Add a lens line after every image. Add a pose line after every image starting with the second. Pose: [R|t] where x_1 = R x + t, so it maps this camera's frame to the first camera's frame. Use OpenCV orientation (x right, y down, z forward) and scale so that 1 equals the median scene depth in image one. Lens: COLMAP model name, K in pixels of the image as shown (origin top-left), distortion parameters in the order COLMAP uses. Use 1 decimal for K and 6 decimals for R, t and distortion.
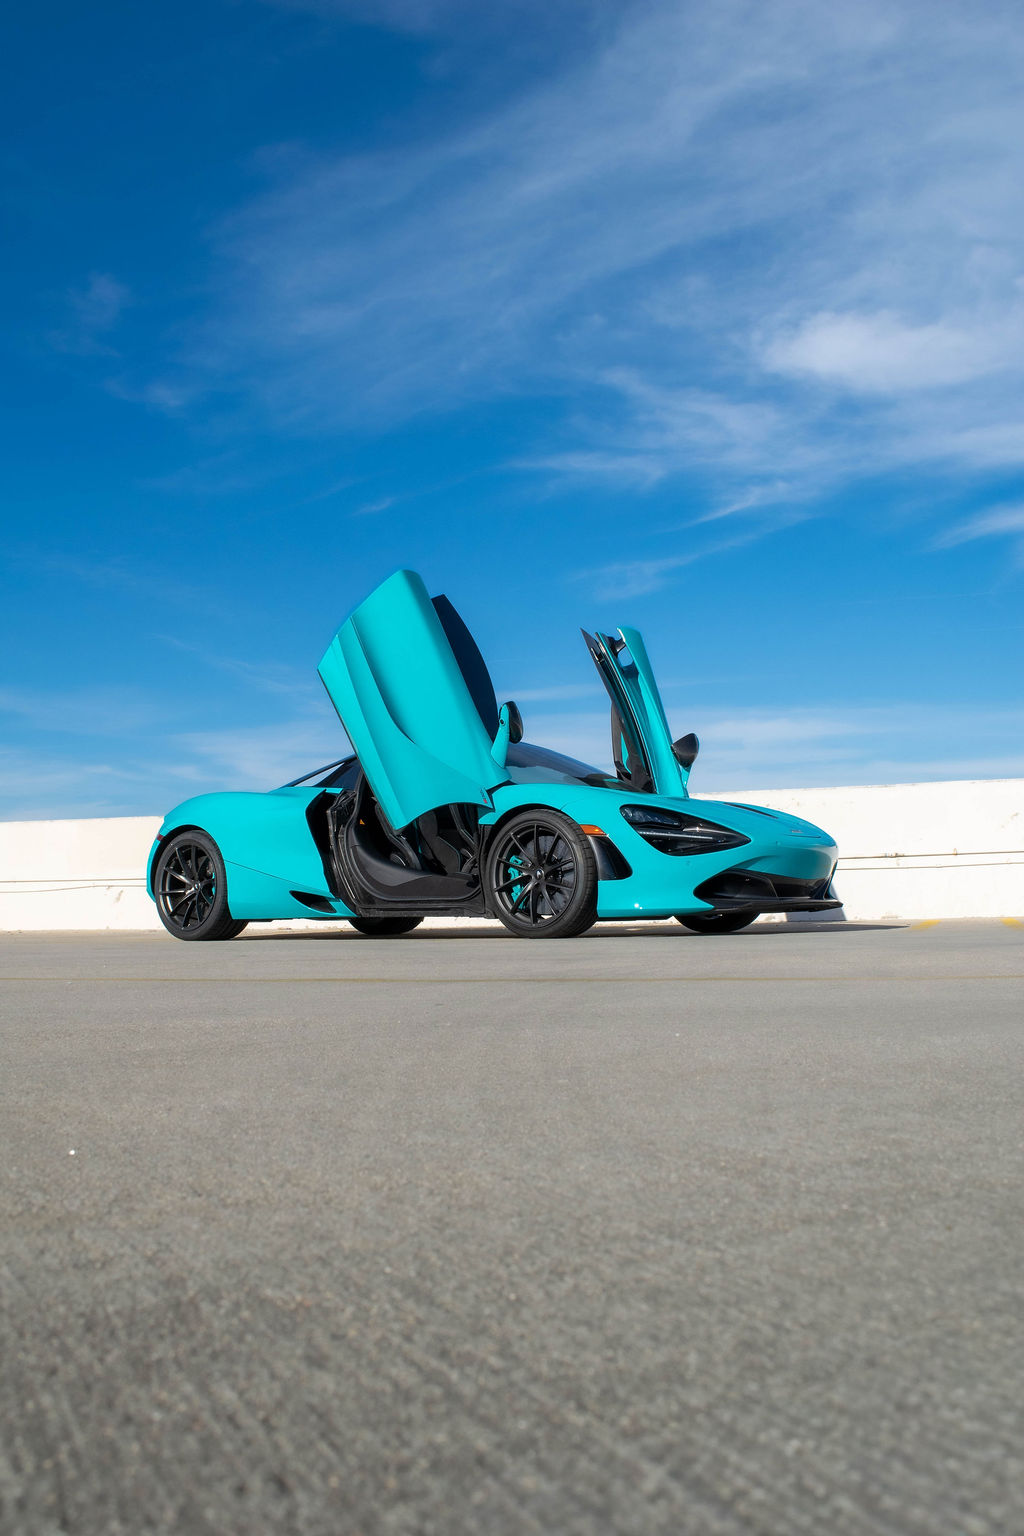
lens RADIAL K [[1319.9, 0, 507.5], [0, 1319.9, 771.1], [0, 0, 1]] dist [-0.061430, 0.013392]
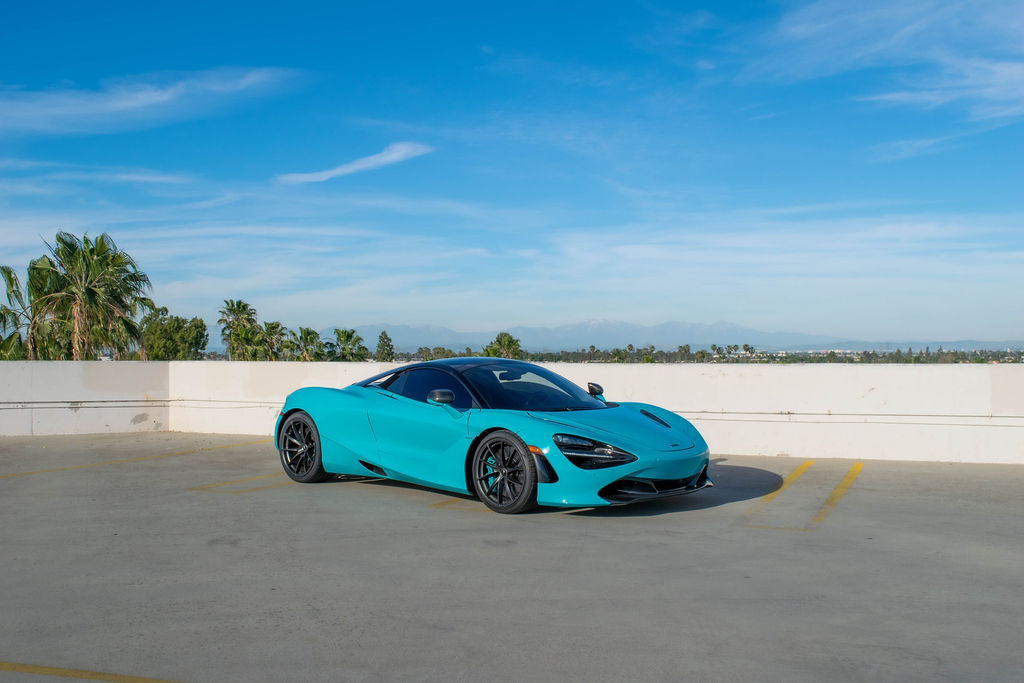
lens RADIAL K [[984.6, 0, 507.9], [0, 984.6, 340.3], [0, 0, 1]] dist [-0.069503, 0.000000]
pose [[0.995167, 0.005445, -0.098051, 0.120717], [0.006631, 0.992457, 0.122411, -0.186706], [0.097978, -0.122469, 0.987624, -0.109468]]
